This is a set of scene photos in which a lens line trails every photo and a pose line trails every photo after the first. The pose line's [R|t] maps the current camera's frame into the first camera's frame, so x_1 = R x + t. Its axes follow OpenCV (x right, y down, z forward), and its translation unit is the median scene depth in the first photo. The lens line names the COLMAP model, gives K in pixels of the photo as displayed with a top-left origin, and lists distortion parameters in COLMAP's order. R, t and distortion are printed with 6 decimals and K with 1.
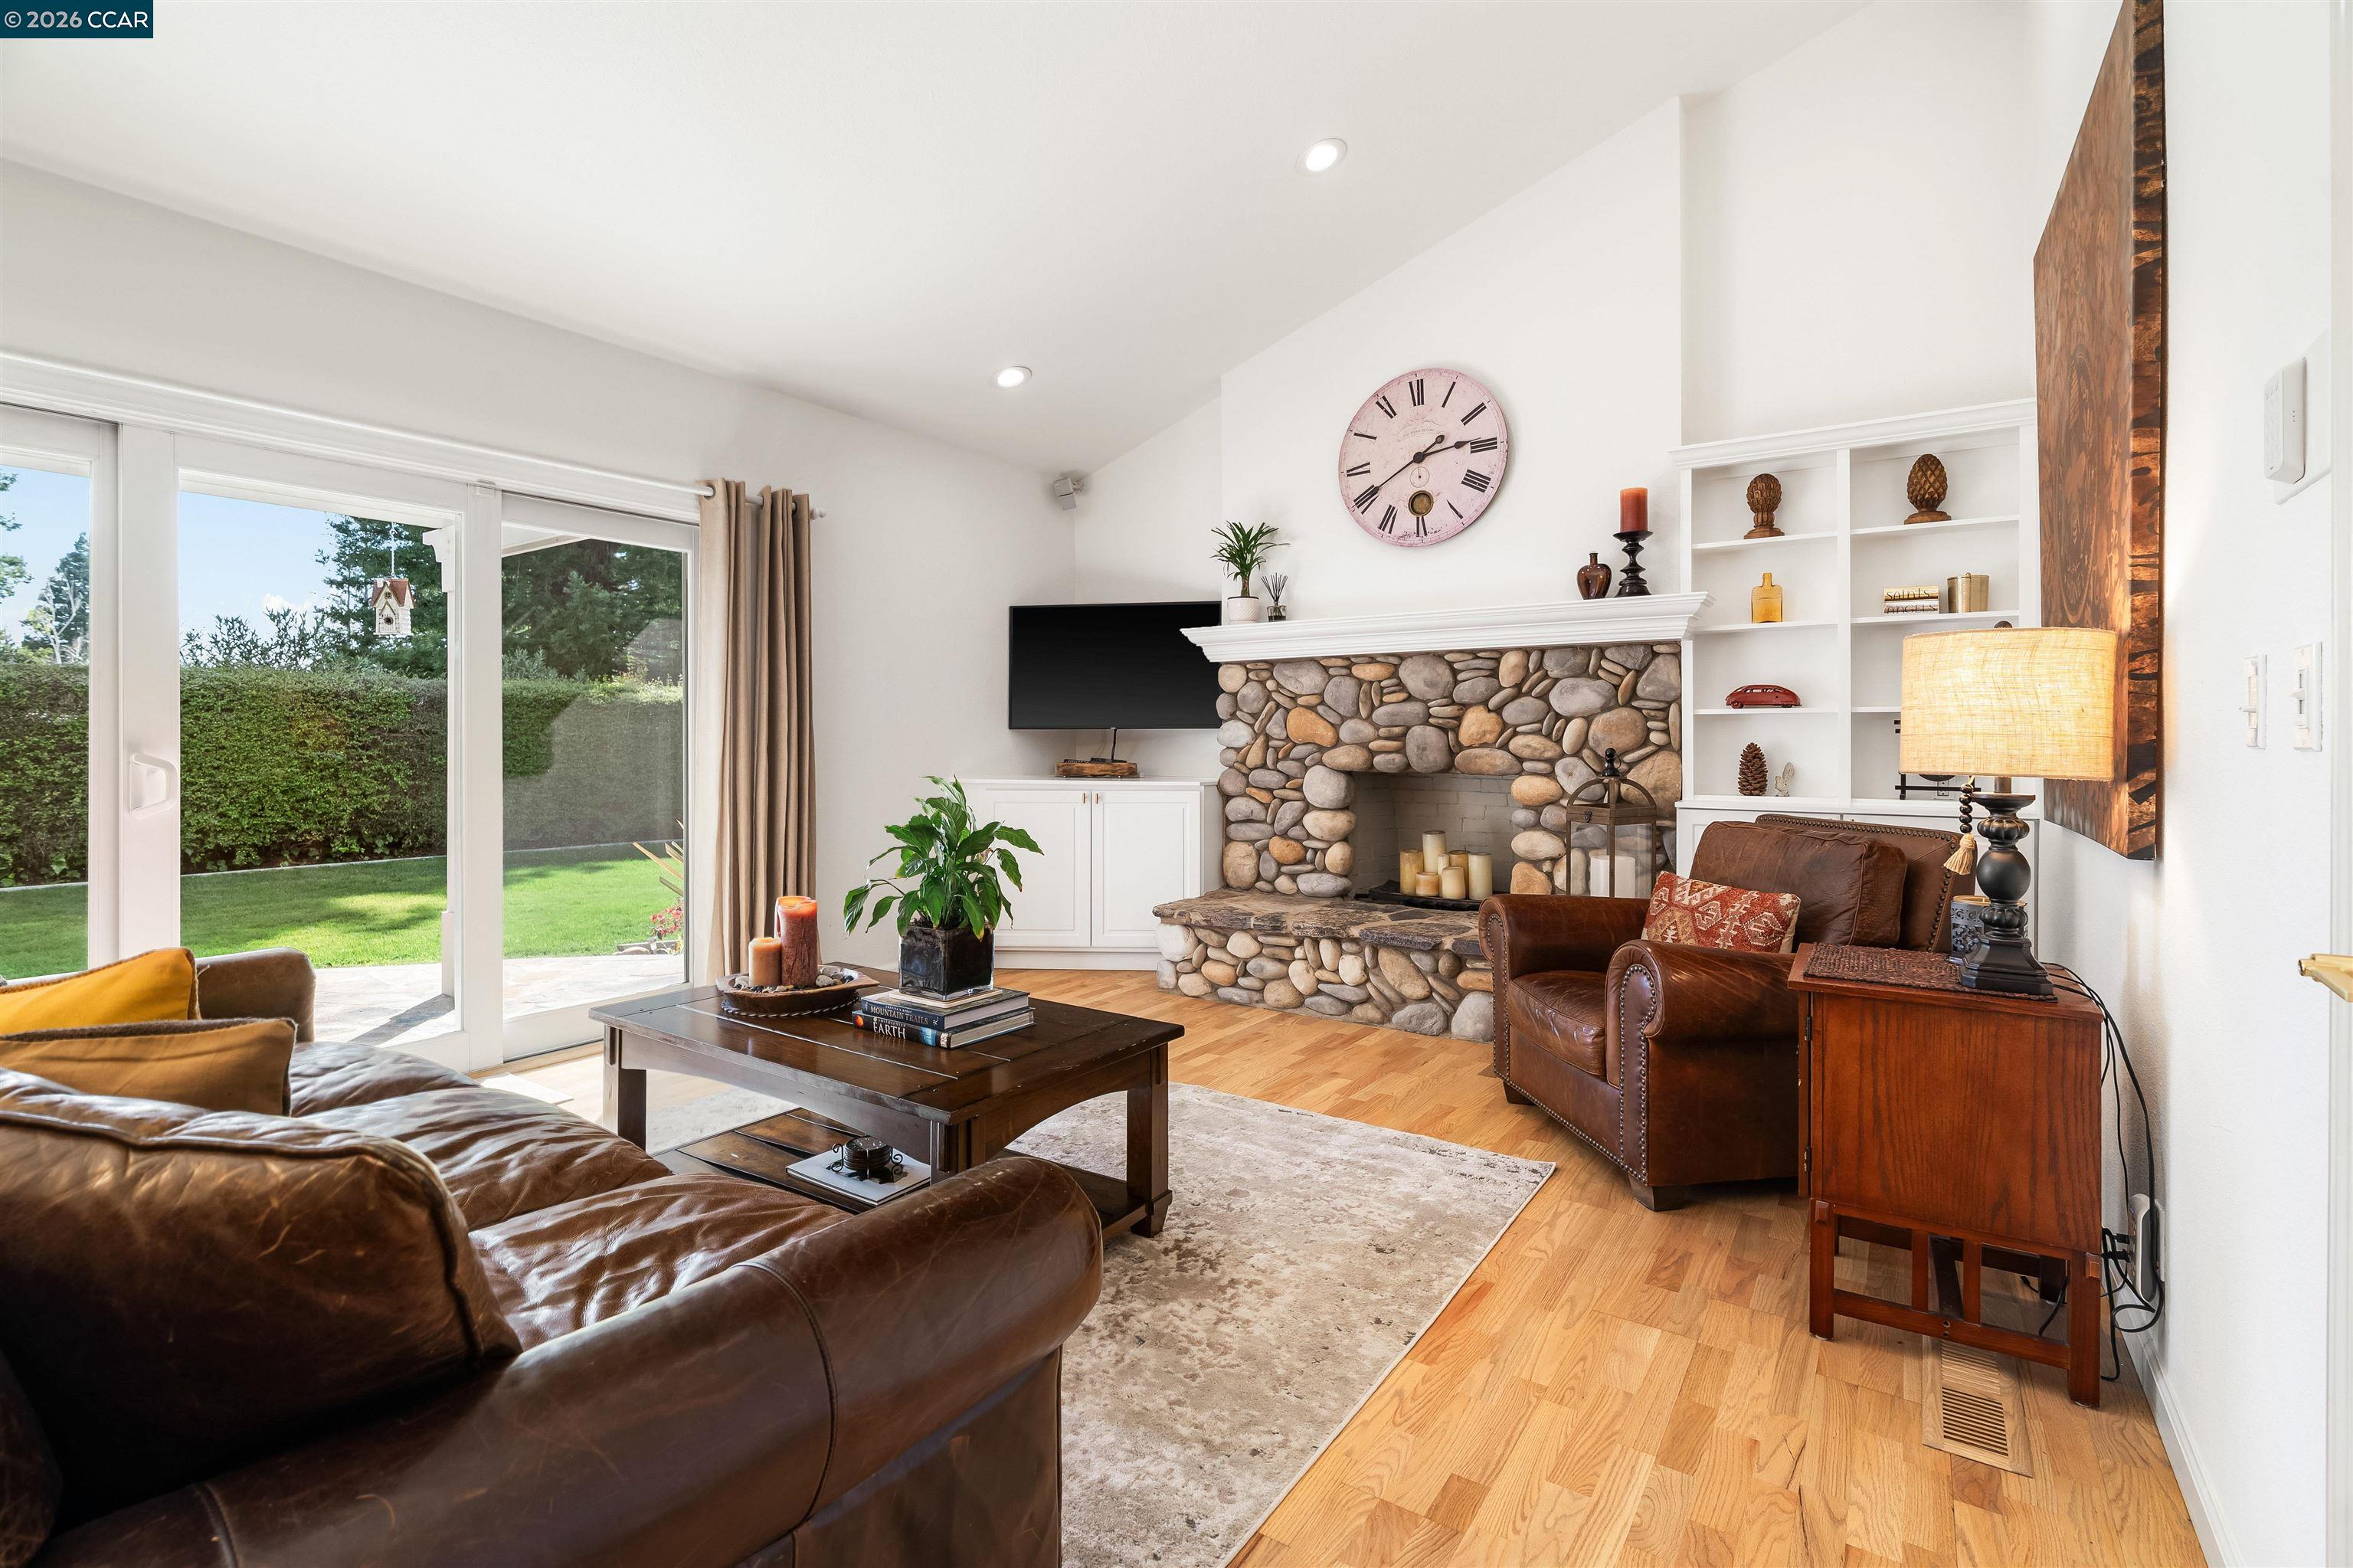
lens RADIAL K [[1076.0, 0, 1171.8], [0, 1076.0, 738.0], [0, 0, 1]] dist [-0.009584, 0.001920]
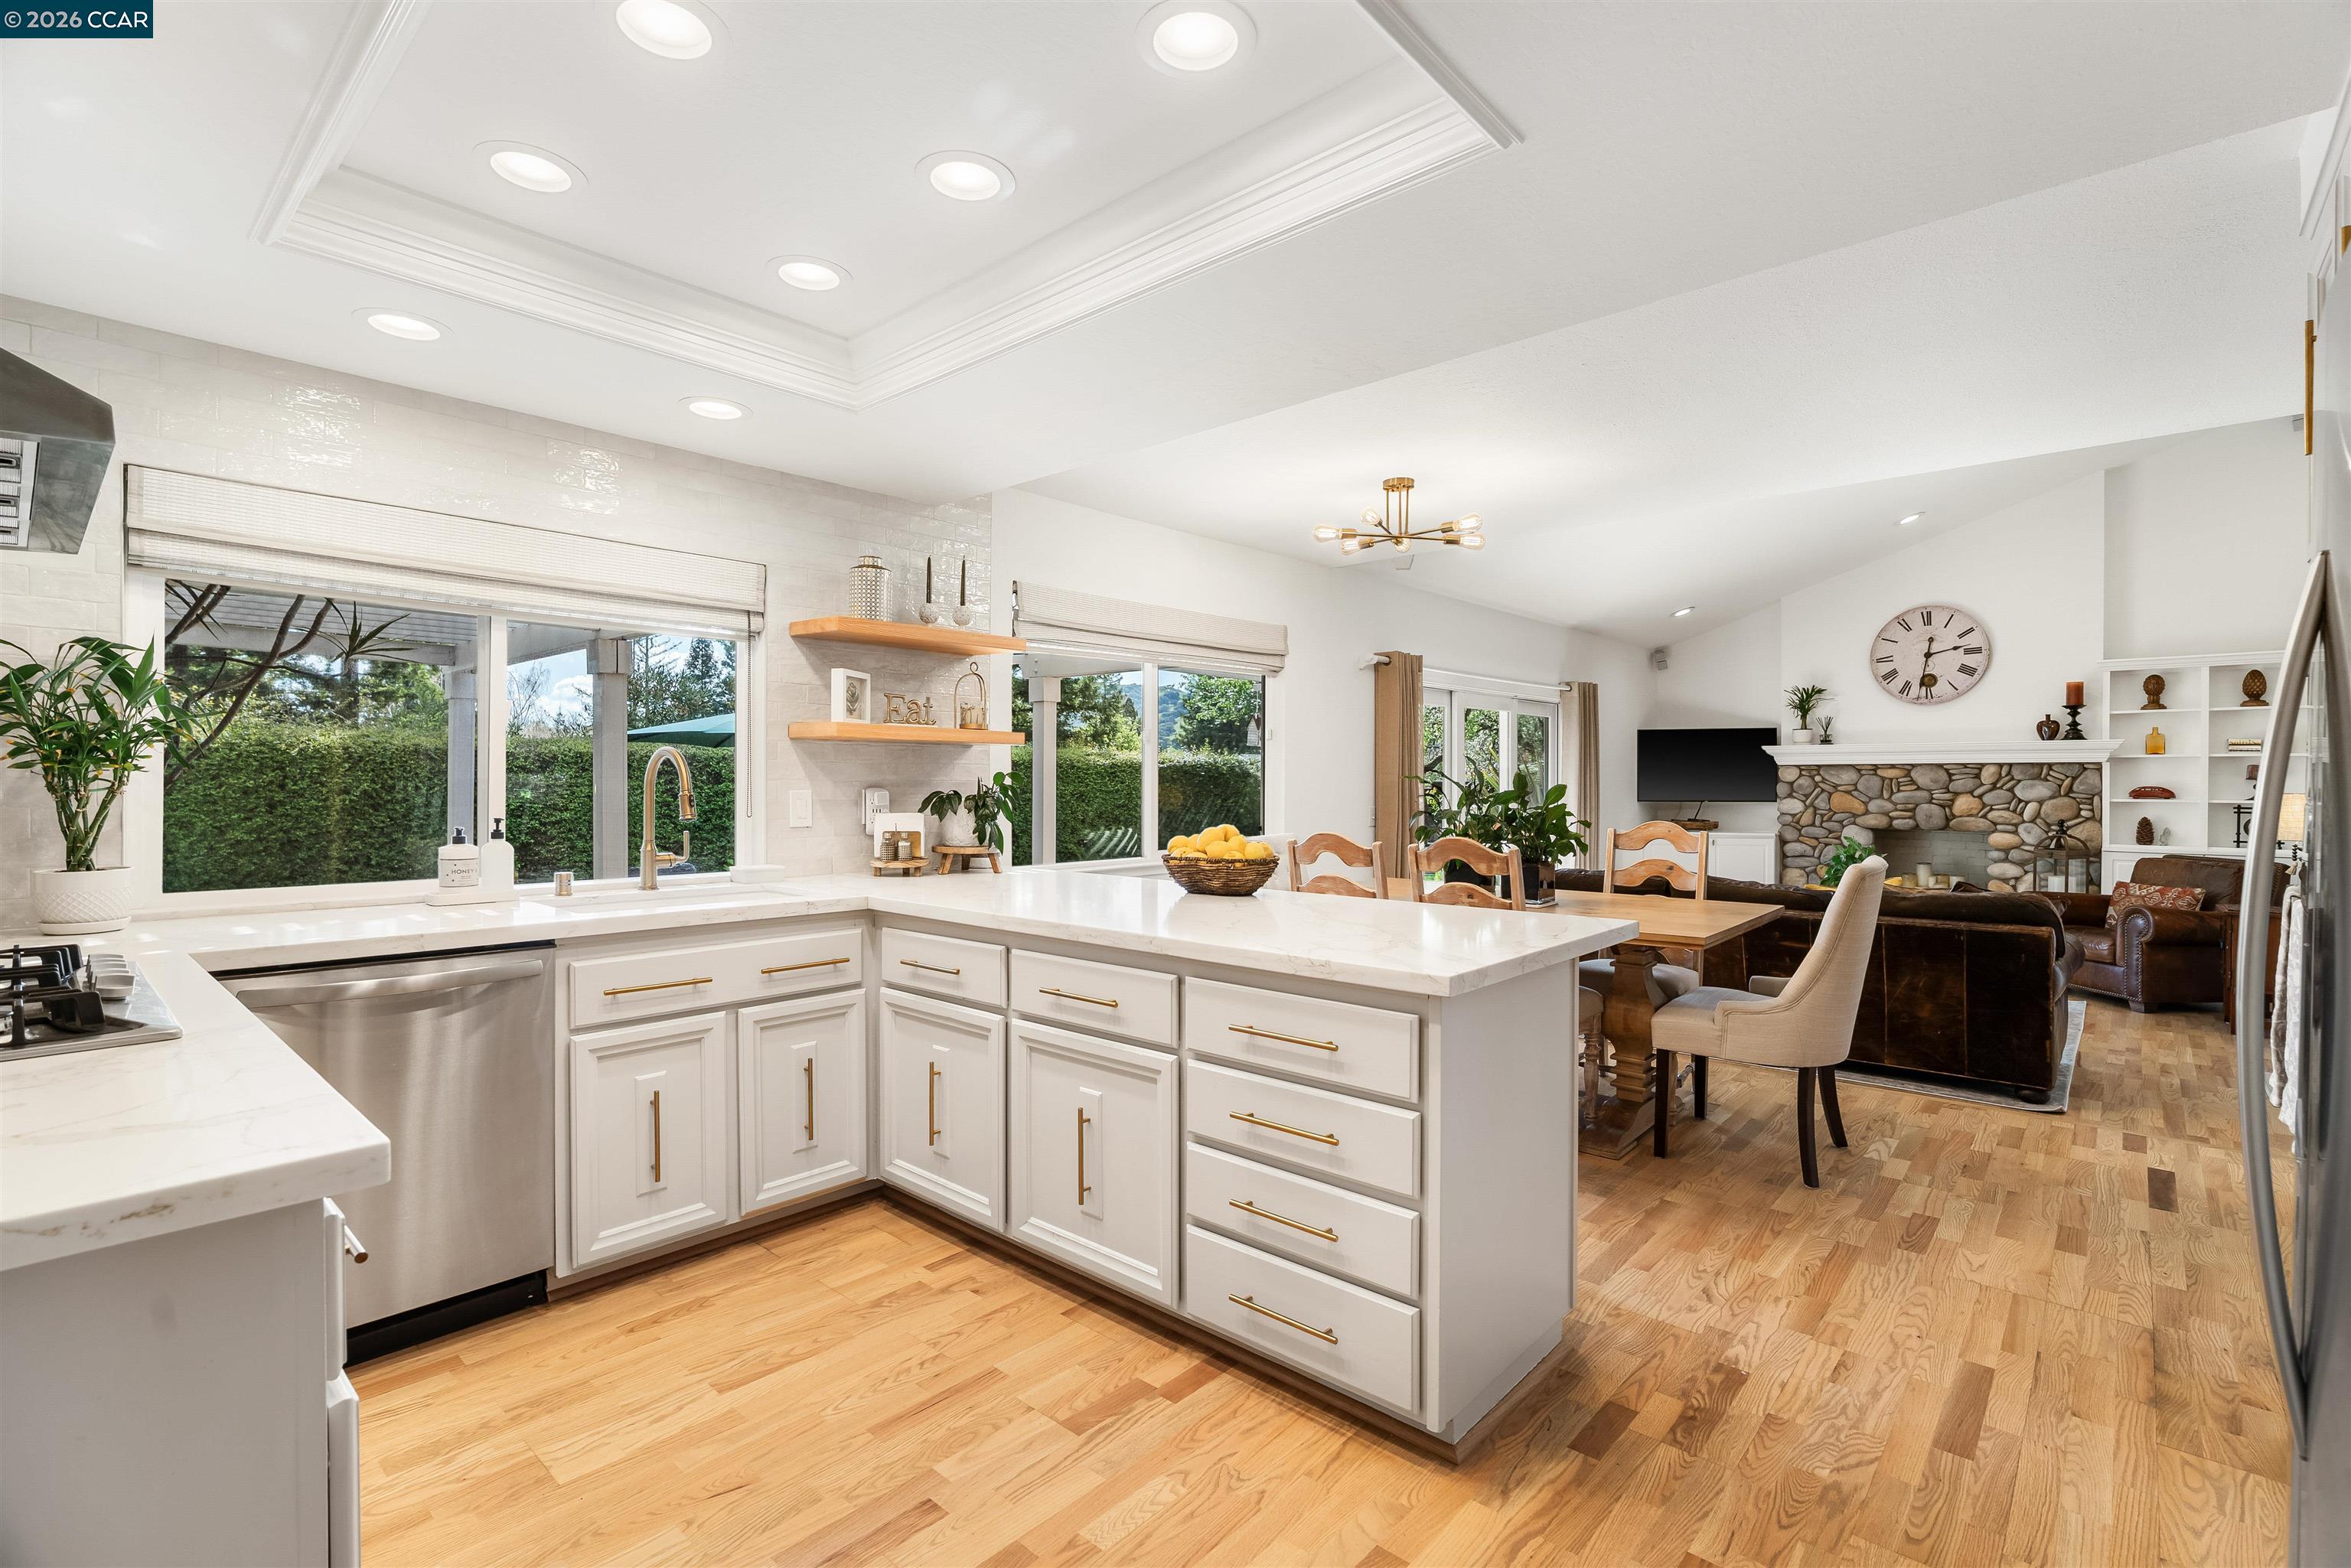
lens RADIAL K [[1075.0, 0, 1160.2], [0, 1075.0, 786.2], [0, 0, 1]] dist [-0.009584, 0.001920]
pose [[0.990493, 0.001565, -0.137555, -0.893420], [-0.000076, 0.999941, 0.010833, -0.068340], [0.137564, -0.010720, 0.990435, -1.070401]]
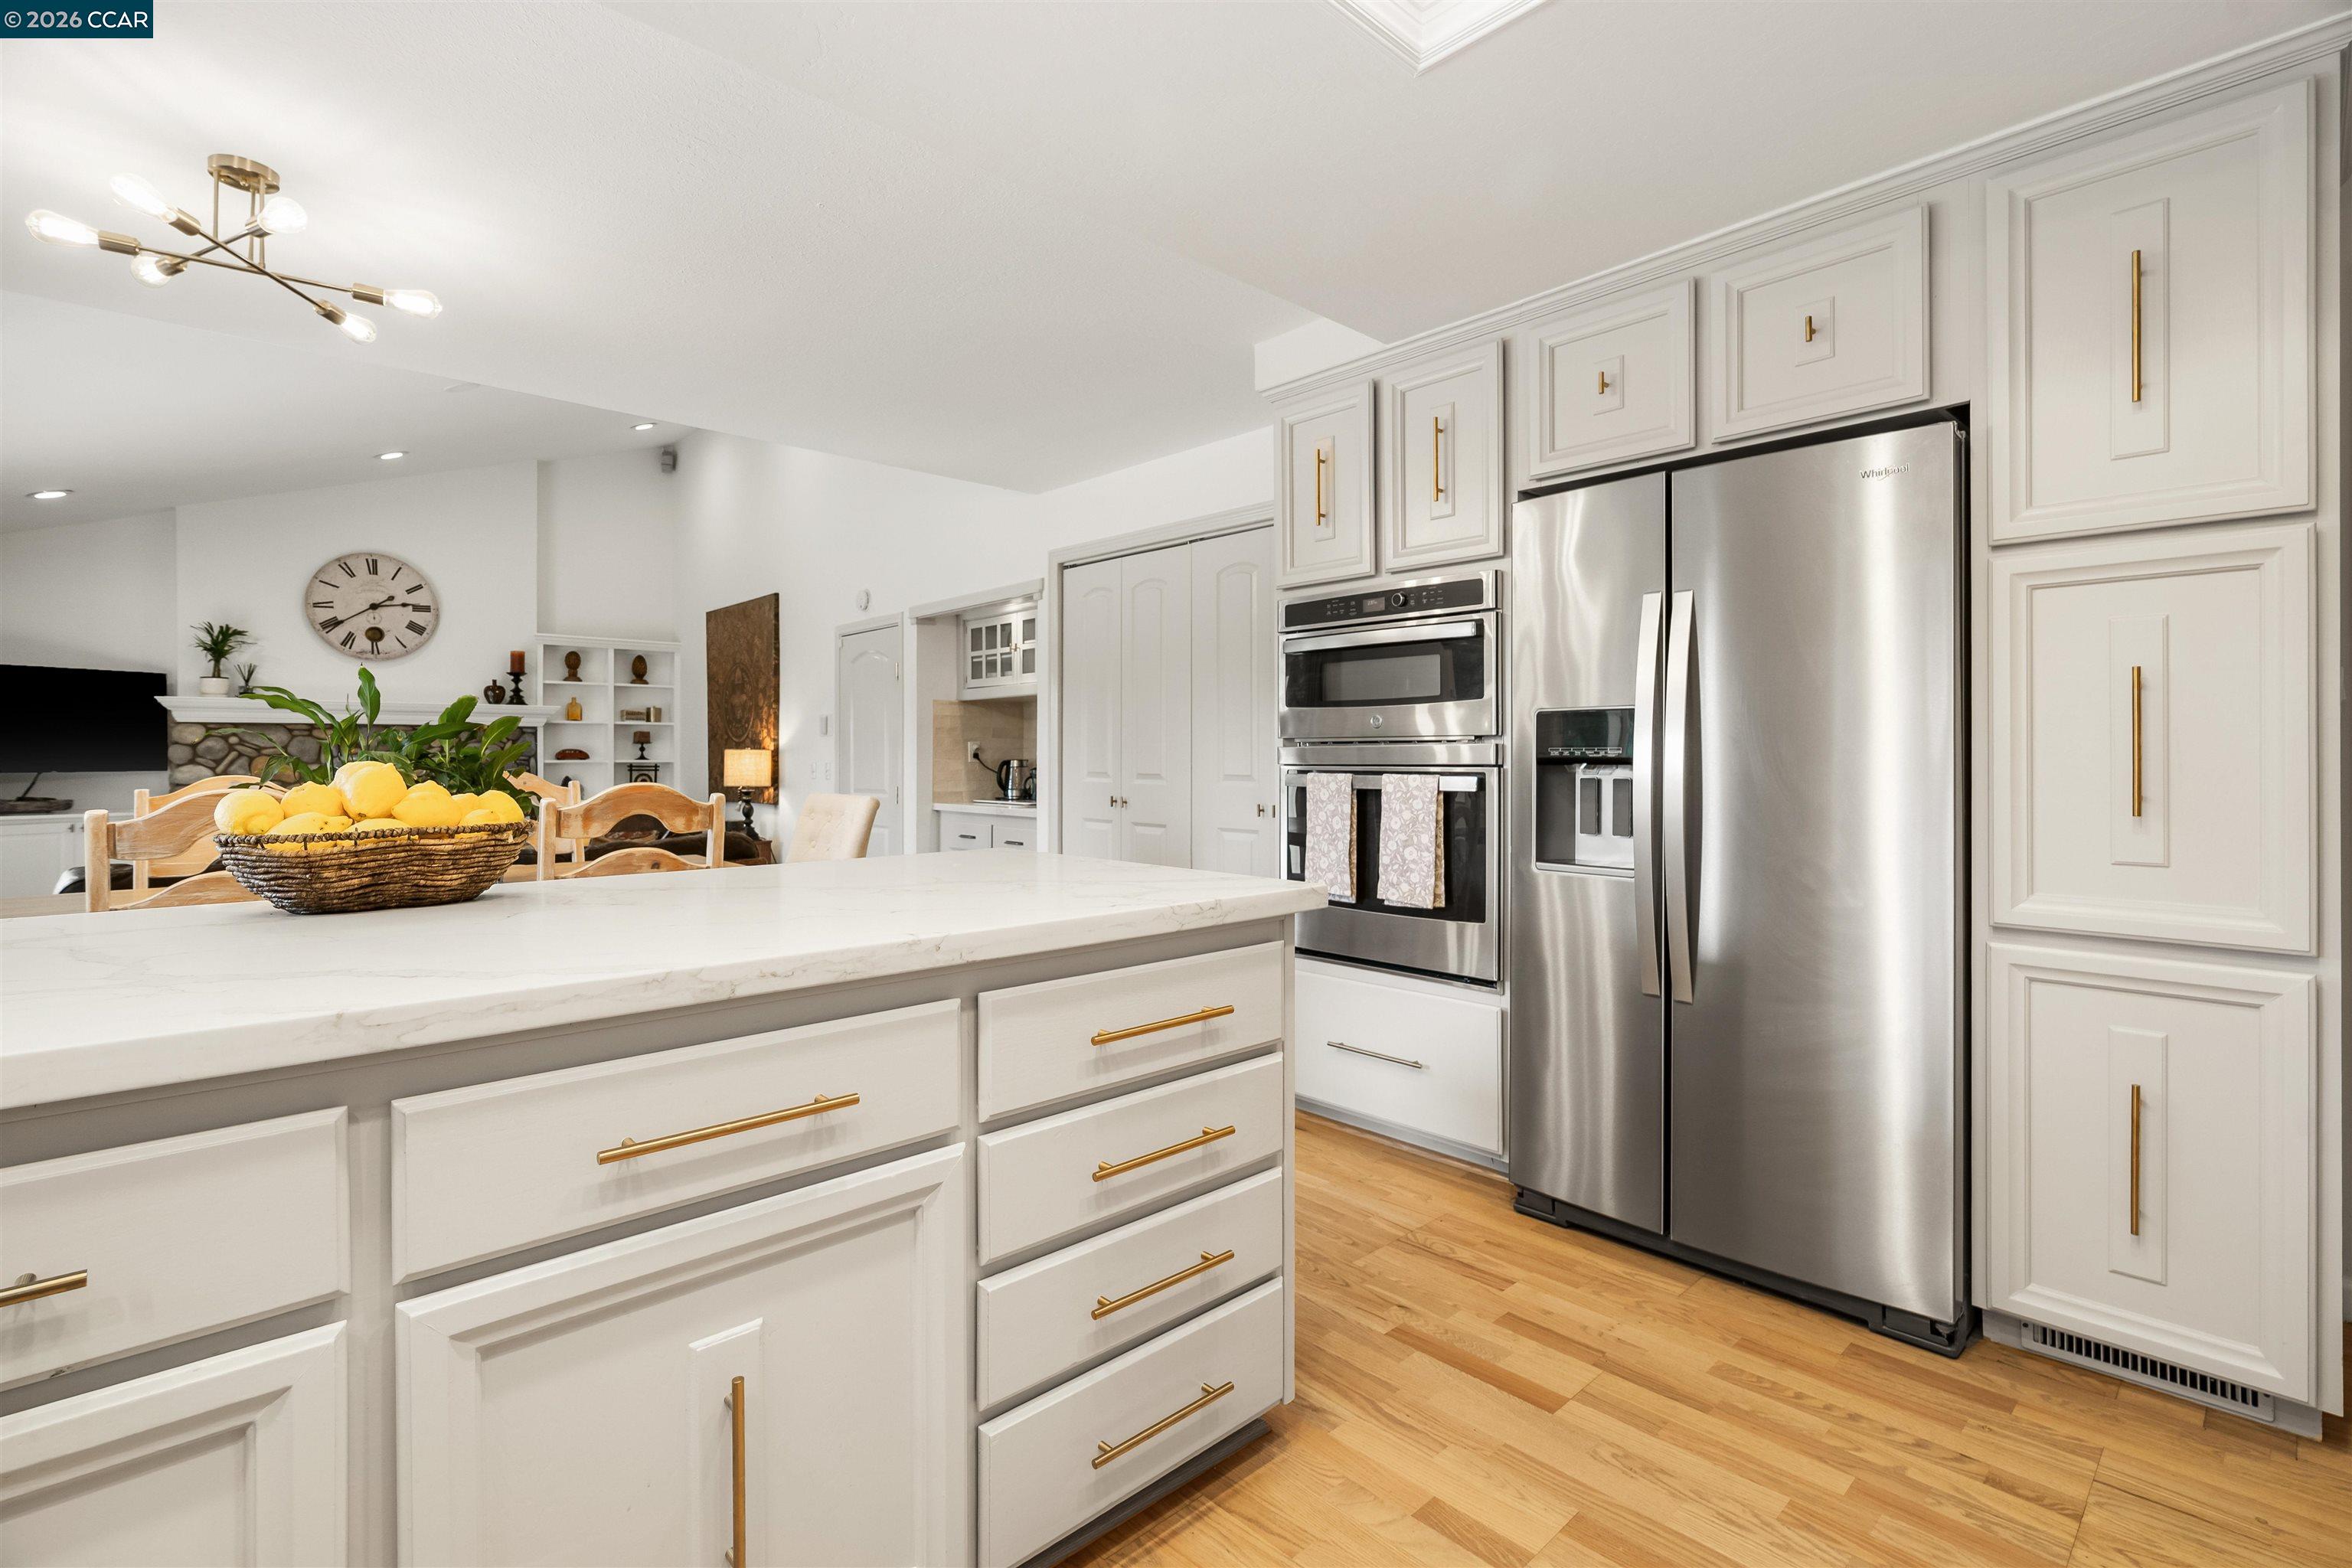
lens RADIAL K [[1075.5, 0, 1195.3], [0, 1075.5, 748.8], [0, 0, 1]] dist [-0.009584, 0.001920]
pose [[0.203144, 0.006483, 0.979127, -1.260113], [0.000641, 0.999977, -0.006754, -0.033791], [-0.979149, 0.001999, 0.203135, -0.640844]]
